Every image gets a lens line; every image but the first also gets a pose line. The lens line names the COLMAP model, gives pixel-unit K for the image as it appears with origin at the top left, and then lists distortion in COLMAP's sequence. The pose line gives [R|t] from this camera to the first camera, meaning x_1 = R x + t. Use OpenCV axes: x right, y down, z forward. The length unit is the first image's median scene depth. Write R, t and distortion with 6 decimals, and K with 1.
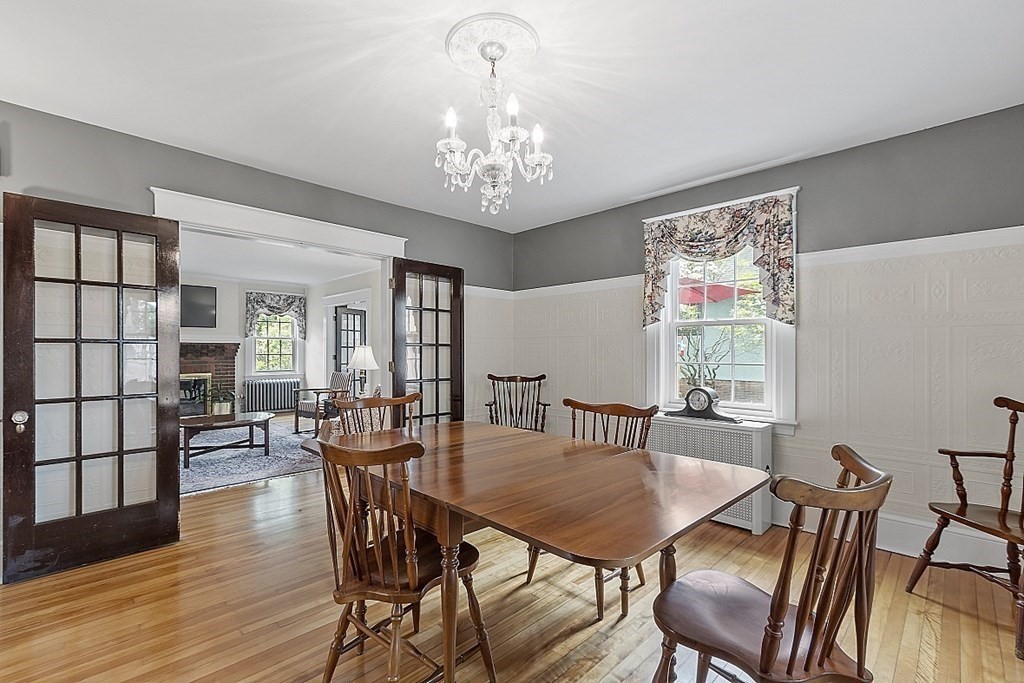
lens RADIAL K [[490.3, 0, 509.5], [0, 490.3, 346.7], [0, 0, 1]] dist [0.003424, 0.000291]
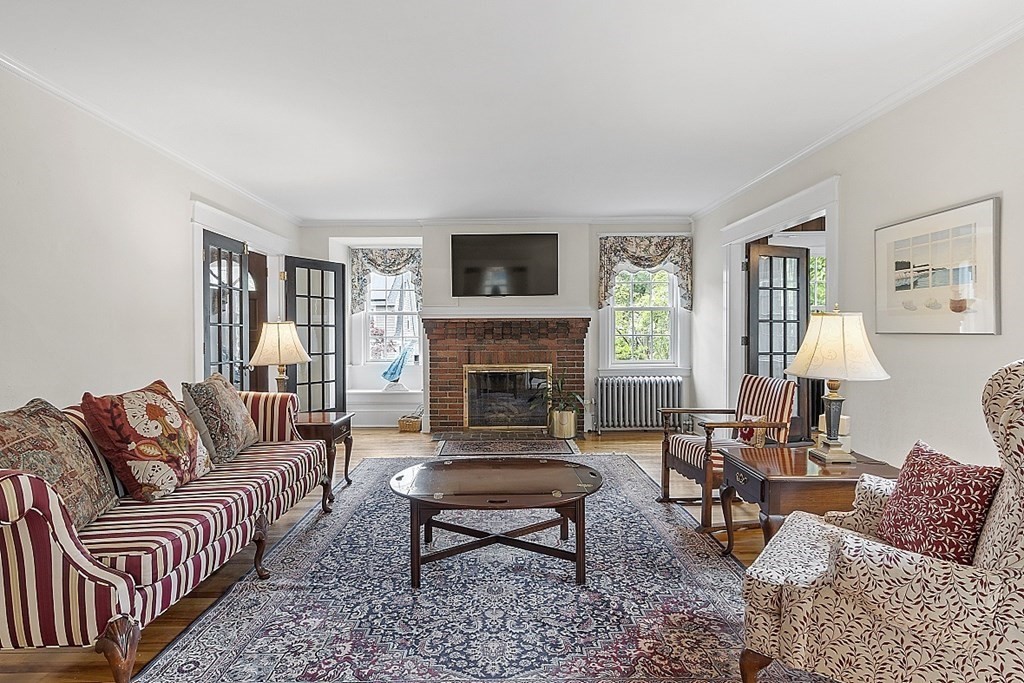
lens RADIAL K [[490.3, 0, 512.8], [0, 490.3, 337.9], [0, 0, 1]] dist [0.003424, 0.000291]
pose [[0.715553, 0.004658, -0.698542, -0.172374], [0.011307, 0.999770, 0.018249, 0.005954], [0.698467, -0.020957, 0.715336, 0.463816]]
